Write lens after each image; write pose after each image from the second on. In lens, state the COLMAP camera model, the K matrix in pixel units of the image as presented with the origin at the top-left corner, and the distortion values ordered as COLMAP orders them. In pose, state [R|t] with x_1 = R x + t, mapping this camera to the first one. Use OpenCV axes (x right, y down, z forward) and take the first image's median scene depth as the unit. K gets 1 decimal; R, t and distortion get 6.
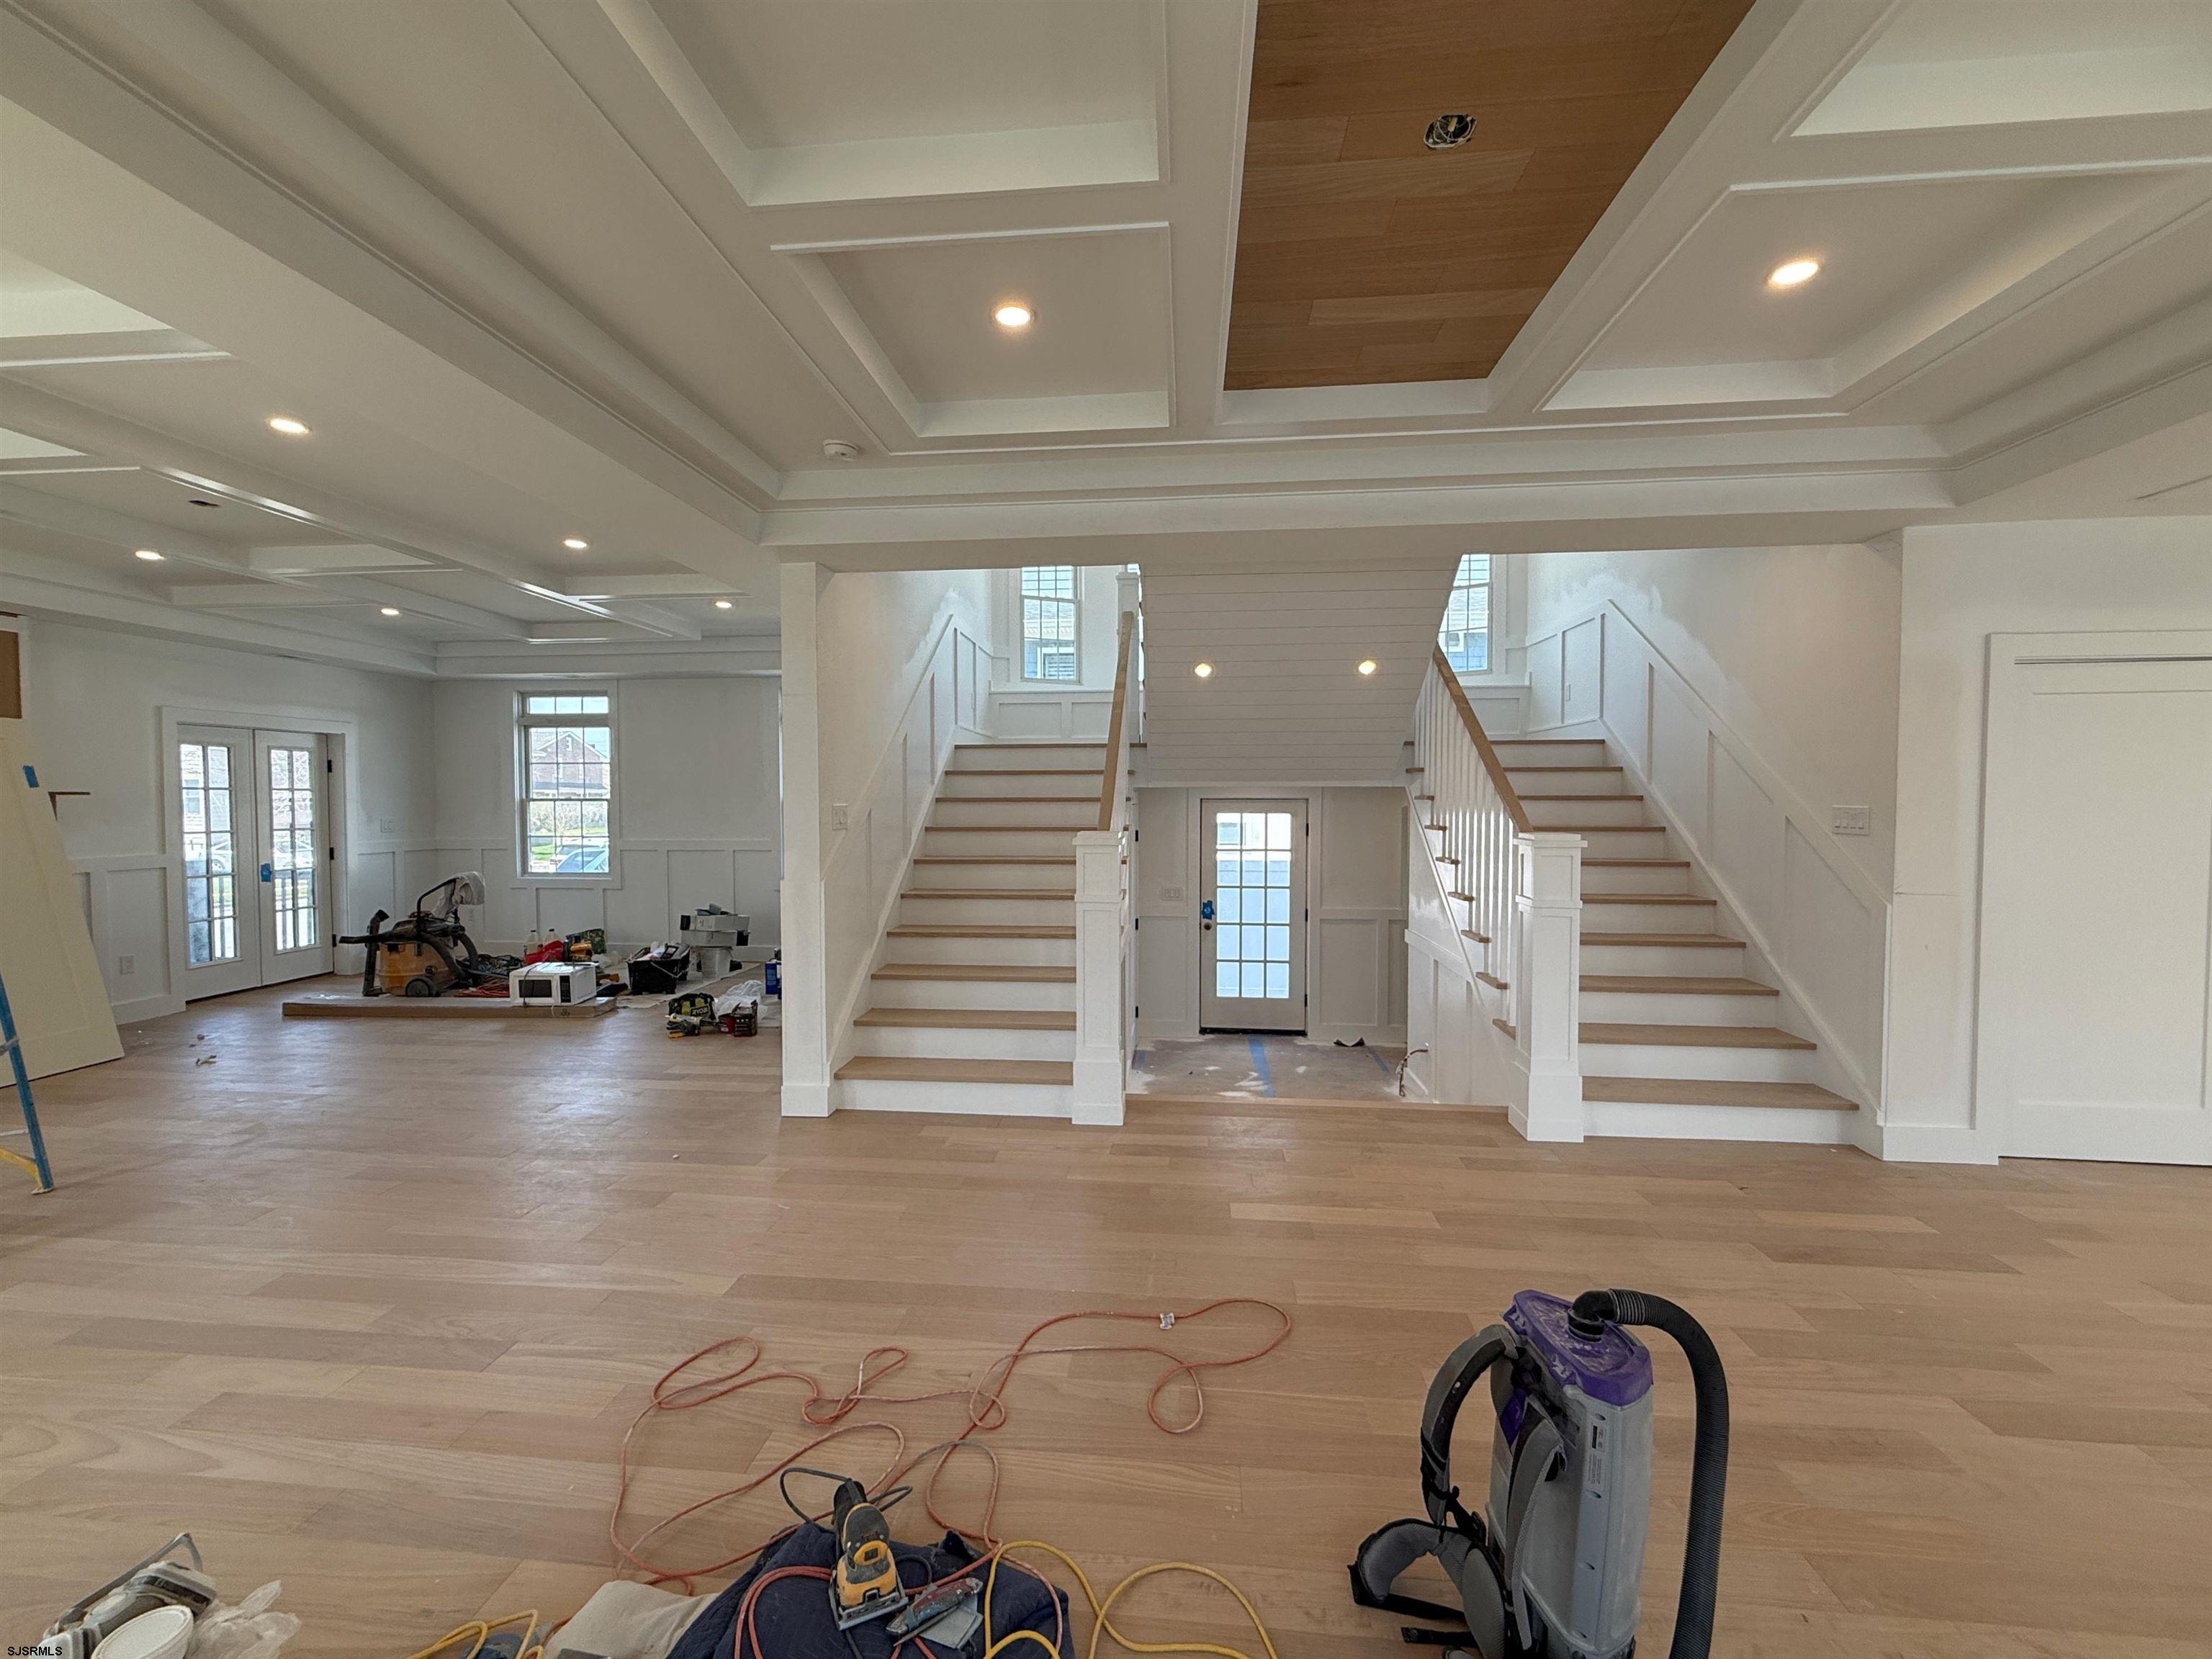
lens RADIAL K [[893.4, 0, 1093.1], [0, 893.4, 826.9], [0, 0, 1]] dist [0.000495, 0.000226]
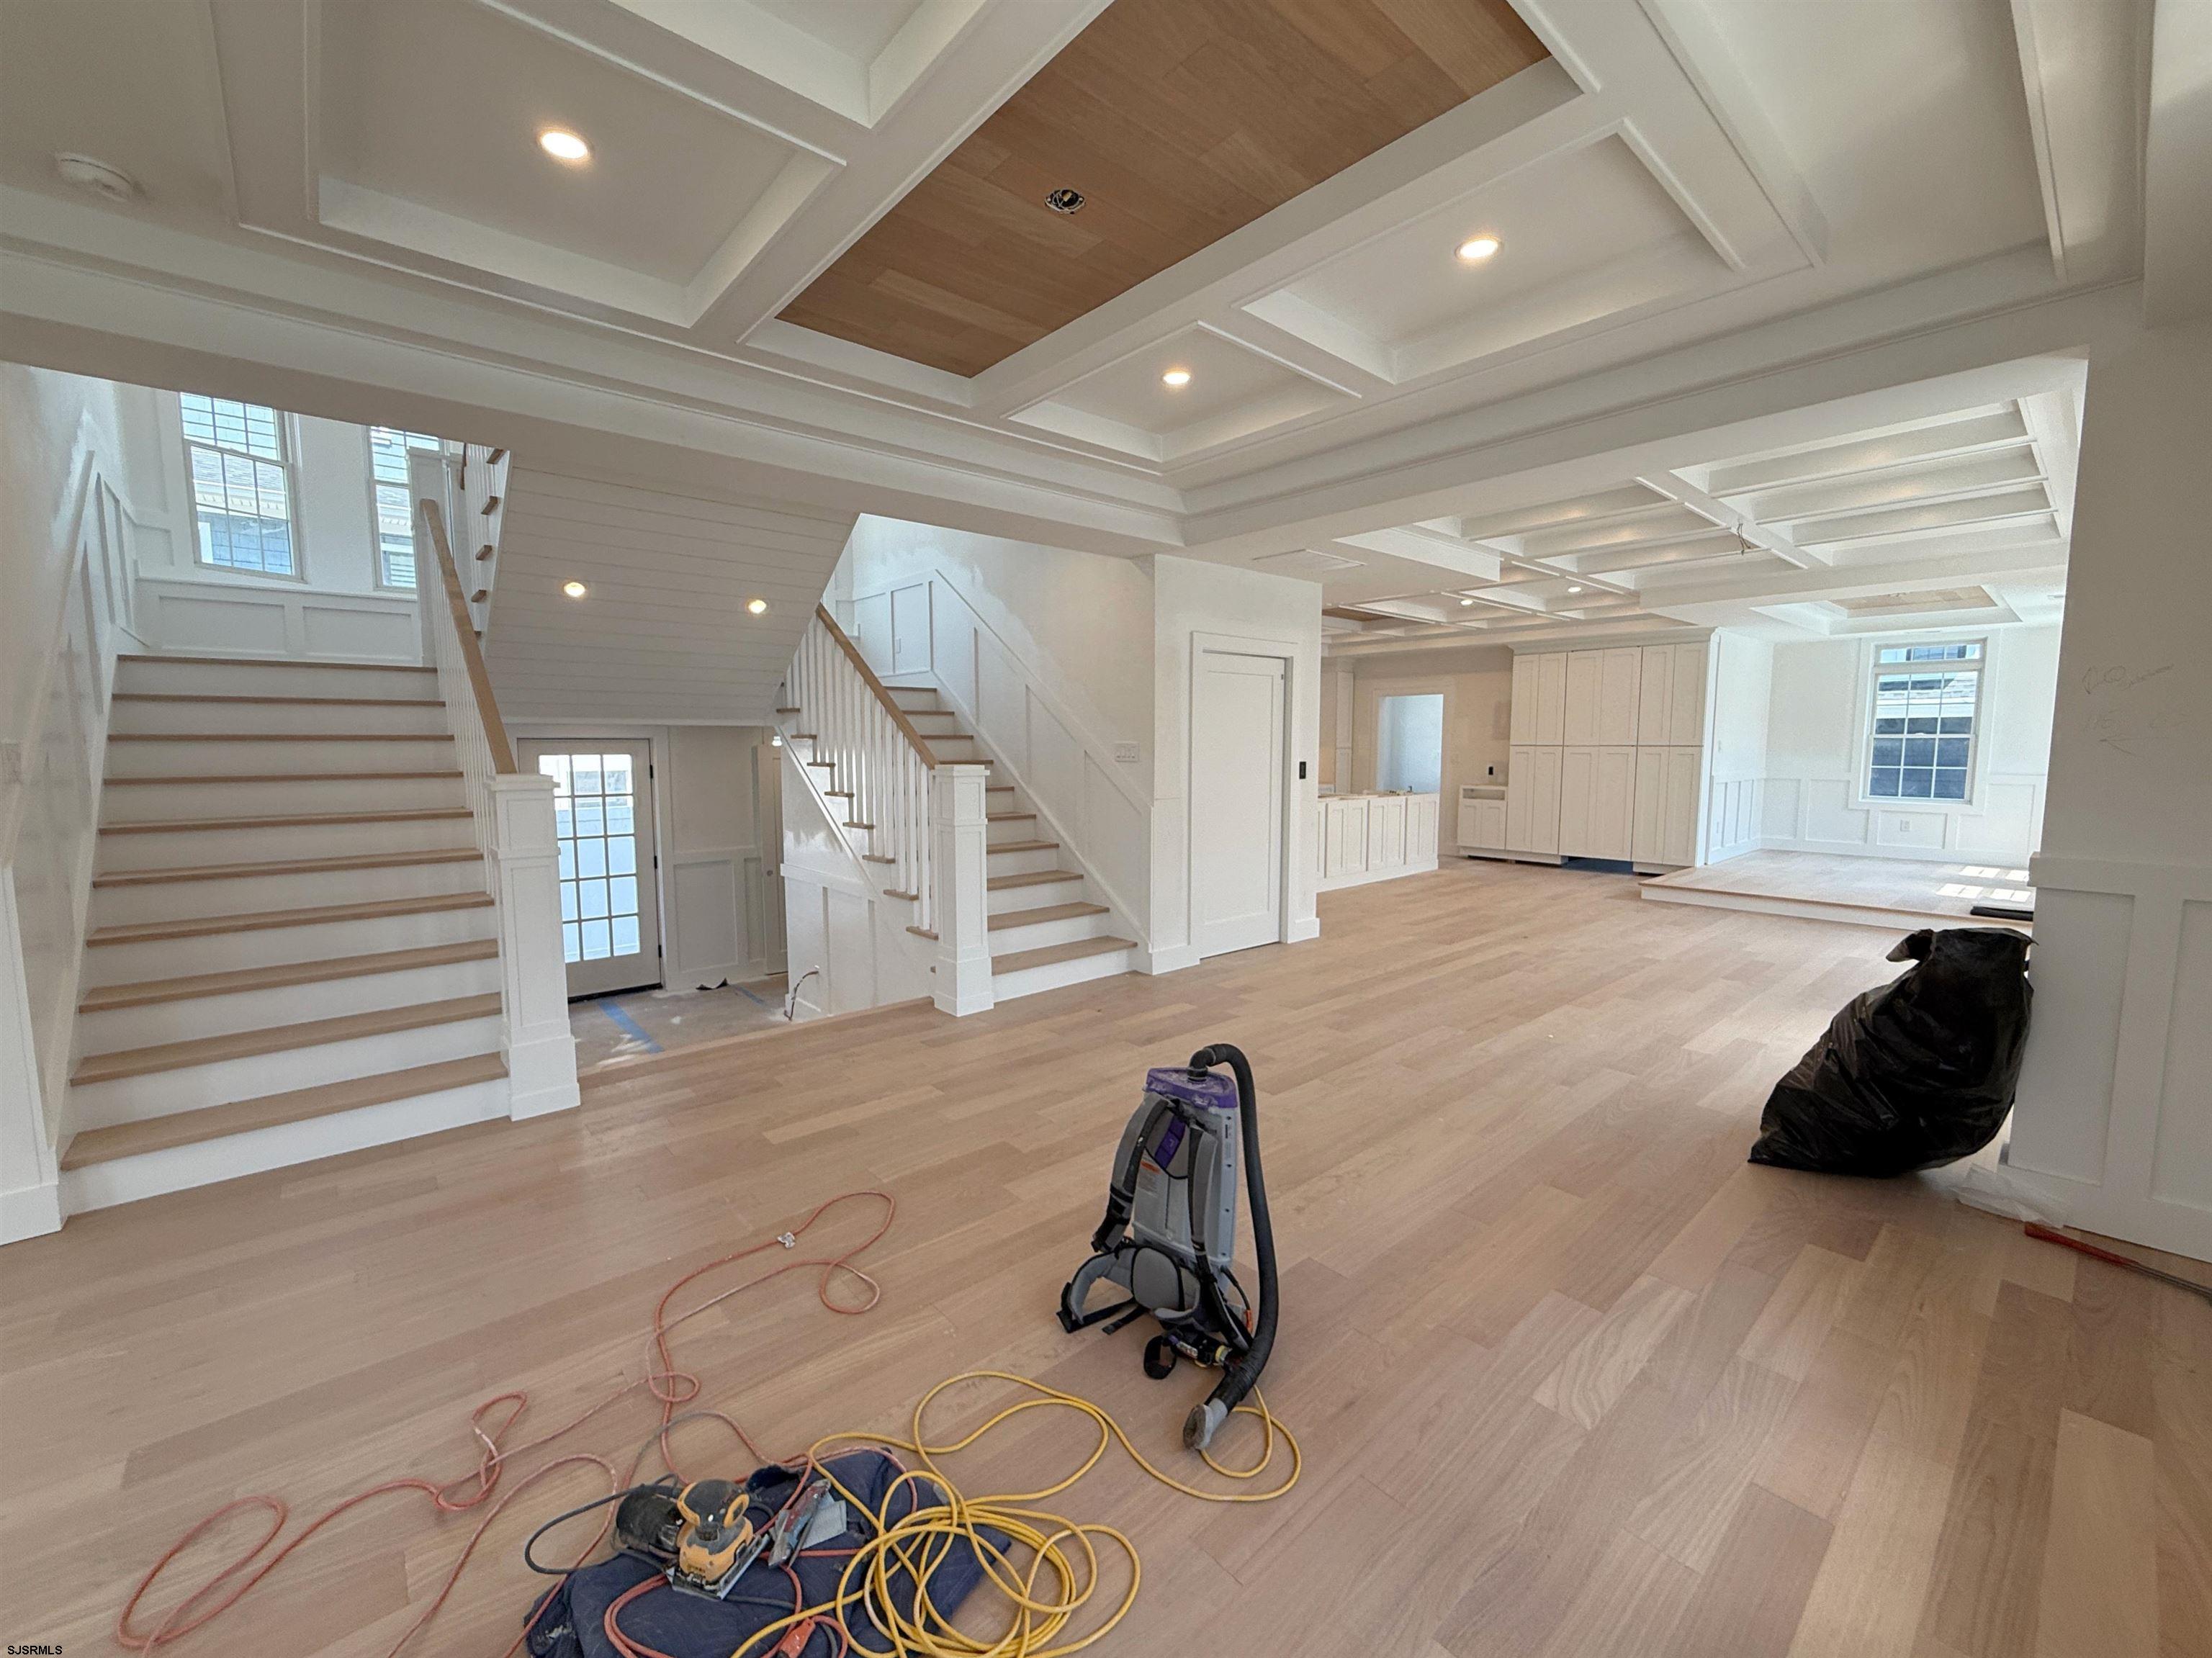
lens RADIAL K [[893.3, 0, 1093.1], [0, 893.3, 826.4], [0, 0, 1]] dist [0.000495, 0.000226]
pose [[0.687897, -0.069032, 0.722518, -0.179554], [0.023510, 0.997064, 0.072880, 0.004434], [-0.725428, -0.033148, 0.687500, 0.023814]]
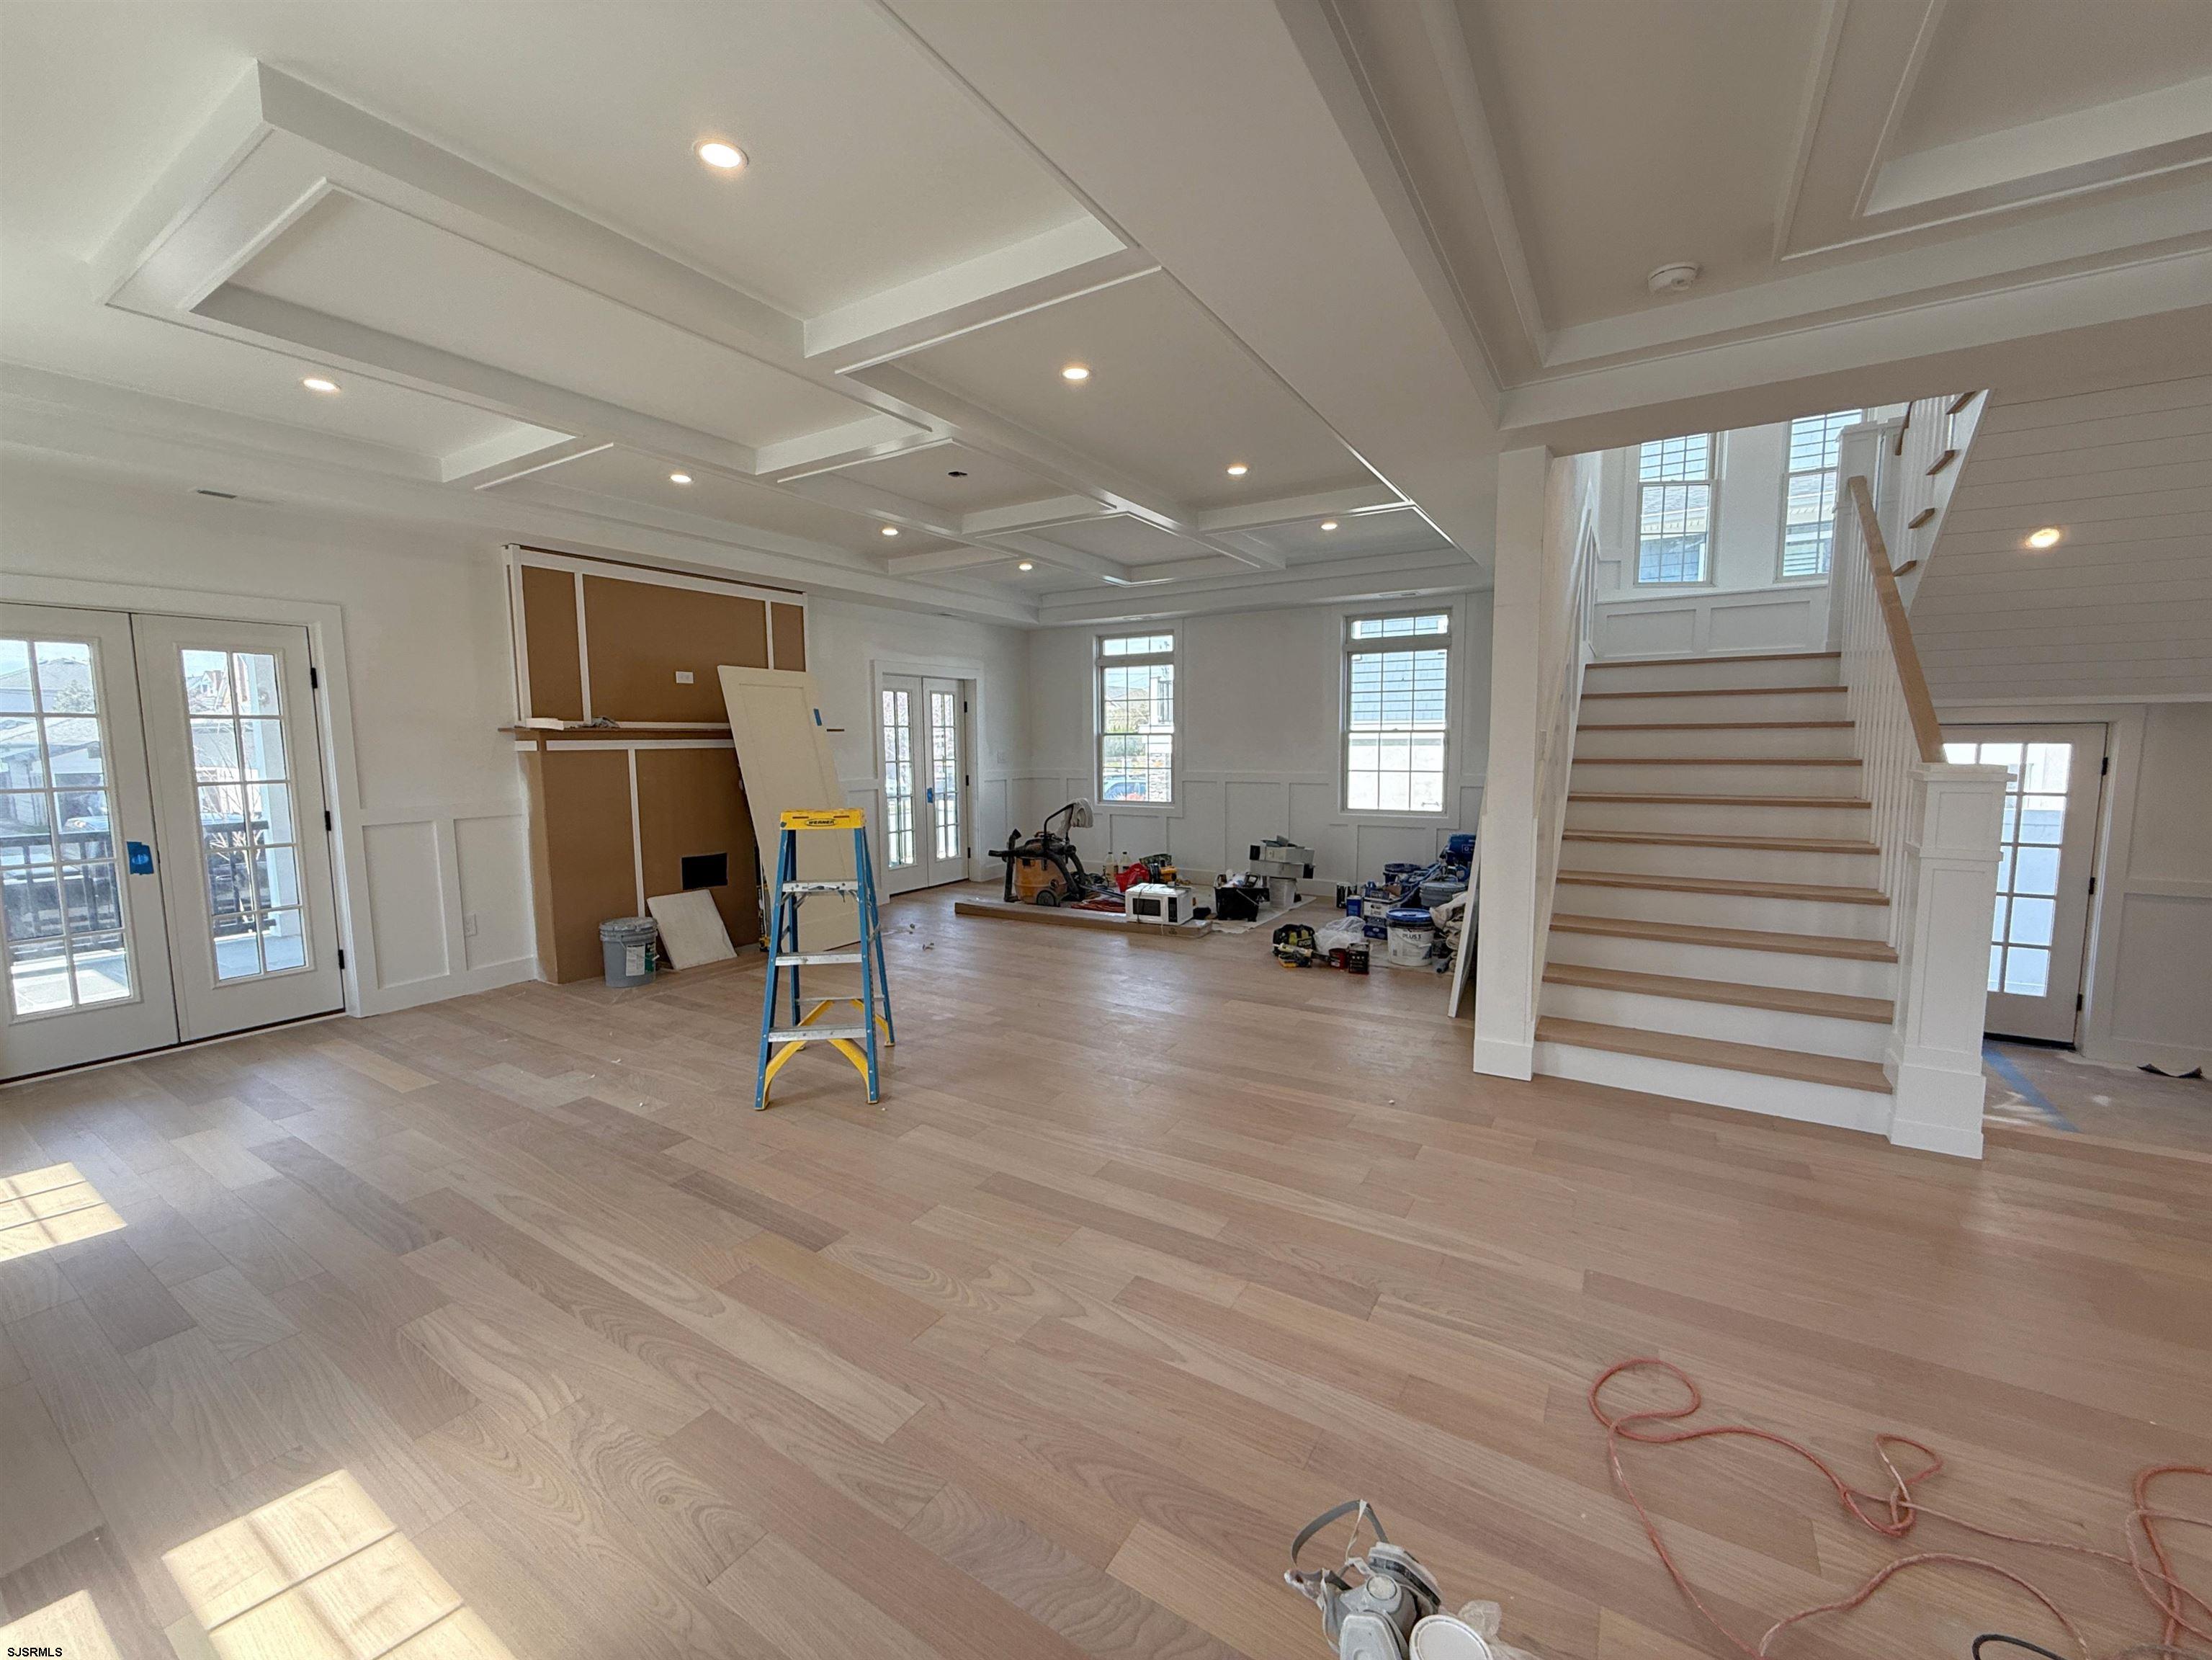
lens RADIAL K [[884.1, 0, 1106.0], [0, 884.1, 830.0], [0, 0, 1]] dist [0.001664, 0.000280]
pose [[0.896174, 0.039113, -0.441974, -0.229572], [-0.005454, 0.997003, 0.077173, 0.005435], [0.443668, -0.066750, 0.893702, 0.026660]]
